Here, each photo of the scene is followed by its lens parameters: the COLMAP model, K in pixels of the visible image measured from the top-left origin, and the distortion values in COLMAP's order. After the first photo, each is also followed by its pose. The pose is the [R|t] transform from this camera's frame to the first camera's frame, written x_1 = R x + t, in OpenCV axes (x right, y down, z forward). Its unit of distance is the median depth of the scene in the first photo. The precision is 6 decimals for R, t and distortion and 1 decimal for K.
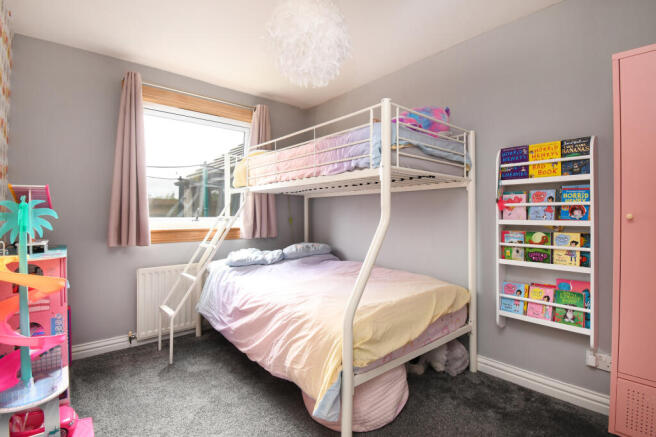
lens RADIAL K [[309.1, 0, 327.7], [0, 309.1, 215.4], [0, 0, 1]] dist [-0.002558, -0.000164]
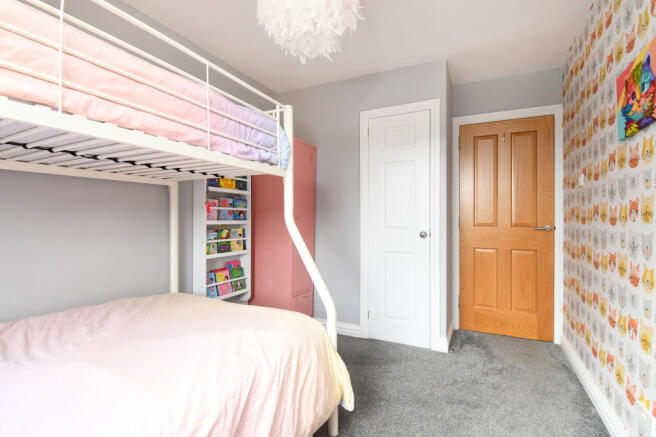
lens RADIAL K [[309.1, 0, 329.3], [0, 309.1, 220.9], [0, 0, 1]] dist [-0.002558, -0.000164]
pose [[-0.378269, -0.007188, 0.925668, -0.727379], [-0.000607, 0.999972, 0.007516, 0.006187], [-0.925696, 0.002281, -0.378262, 1.100469]]
